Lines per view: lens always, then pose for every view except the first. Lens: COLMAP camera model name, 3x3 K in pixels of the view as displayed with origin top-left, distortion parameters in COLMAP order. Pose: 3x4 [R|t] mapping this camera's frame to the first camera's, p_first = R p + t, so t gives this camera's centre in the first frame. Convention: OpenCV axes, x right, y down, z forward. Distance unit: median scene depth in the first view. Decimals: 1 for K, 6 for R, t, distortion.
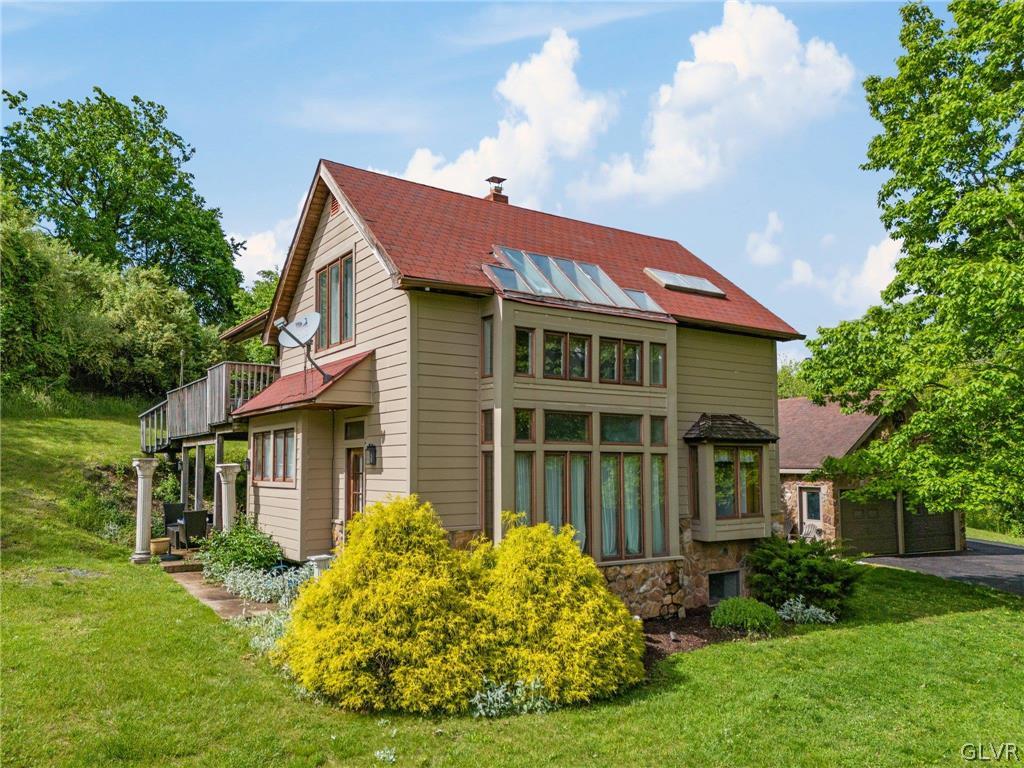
lens RADIAL K [[750.5, 0, 513.3], [0, 750.5, 412.1], [0, 0, 1]] dist [0.039037, 0.001086]
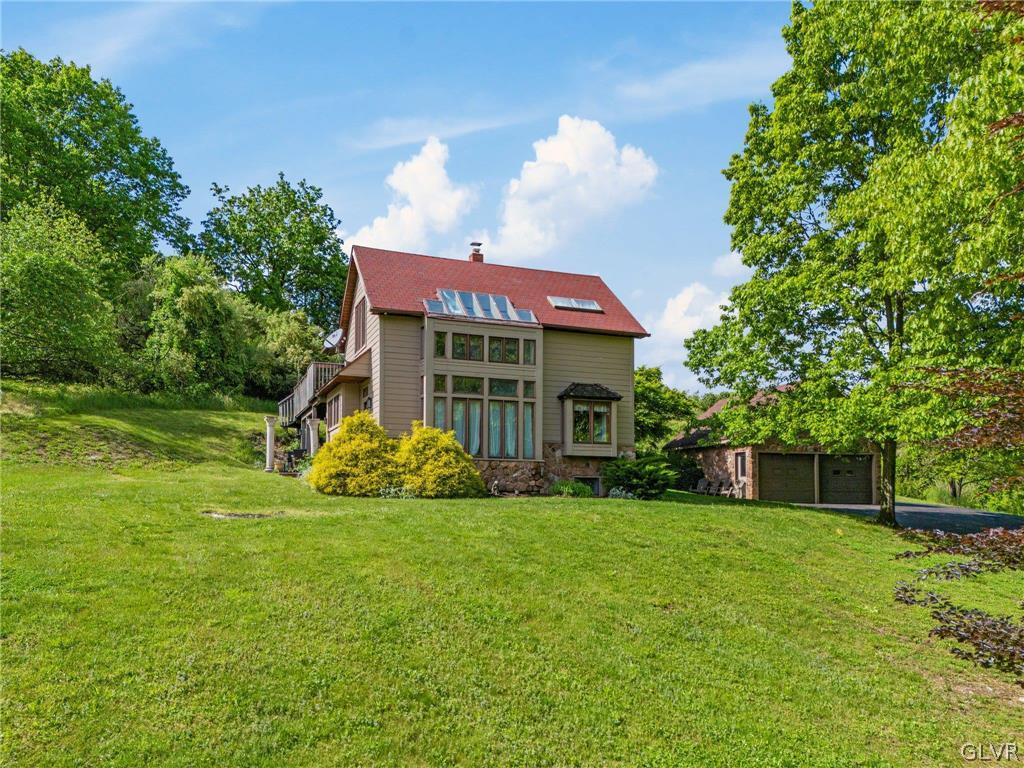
lens RADIAL K [[753.7, 0, 535.7], [0, 753.7, 466.5], [0, 0, 1]] dist [0.046388, -0.000937]
pose [[0.981345, -0.005821, -0.192164, 0.510041], [0.011013, 0.999602, 0.025961, 0.149511], [0.191937, -0.027593, 0.981019, -0.694075]]
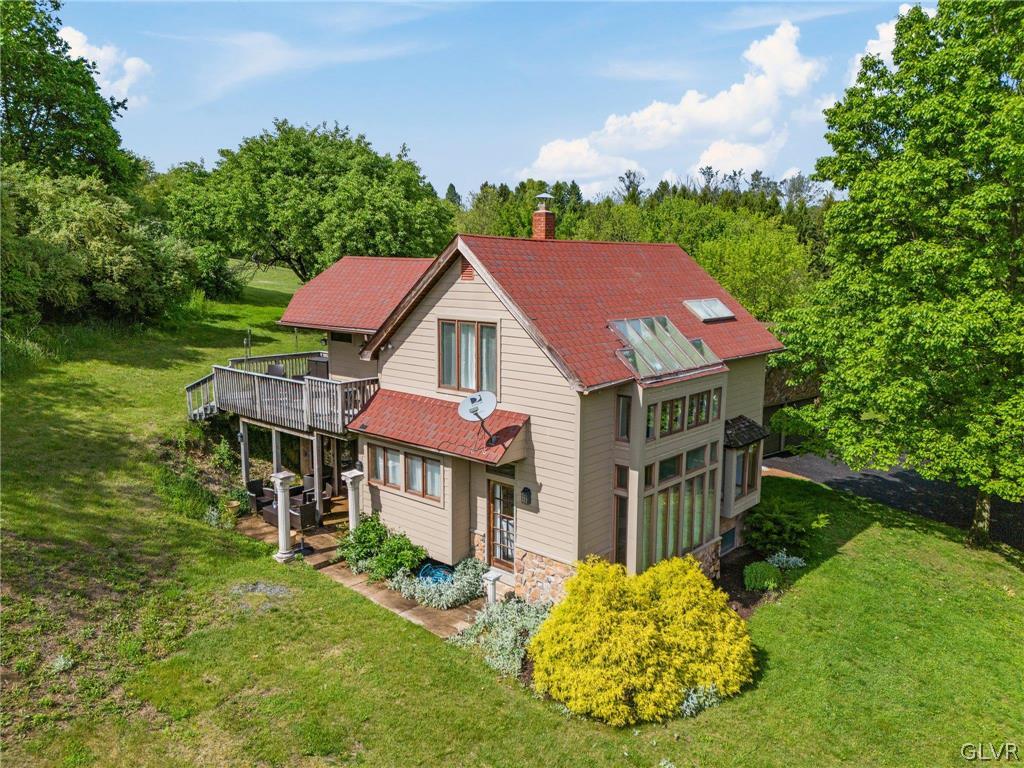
lens RADIAL K [[731.6, 0, 512.0], [0, 731.6, 384.0], [0, 0, 1]] dist [0.047381, 0.000213]
pose [[0.969577, -0.031316, 0.242777, -0.441994], [-0.025025, 0.973906, 0.225568, -0.357175], [-0.243506, -0.224781, 0.943493, -0.118920]]
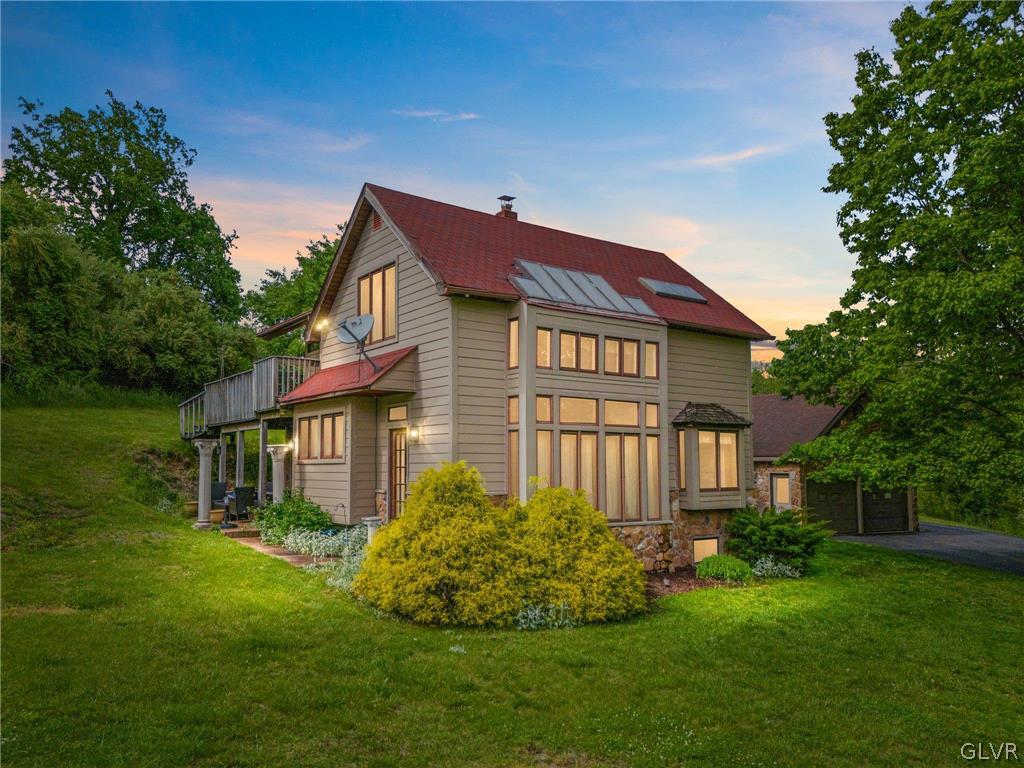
lens RADIAL K [[749.5, 0, 512.5], [0, 749.5, 400.6], [0, 0, 1]] dist [0.044379, -0.003442]
pose [[0.999514, 0.004218, 0.030874, -0.060612], [-0.003732, 0.999869, -0.015763, 0.020161], [-0.030937, 0.015640, 0.999399, -0.169913]]
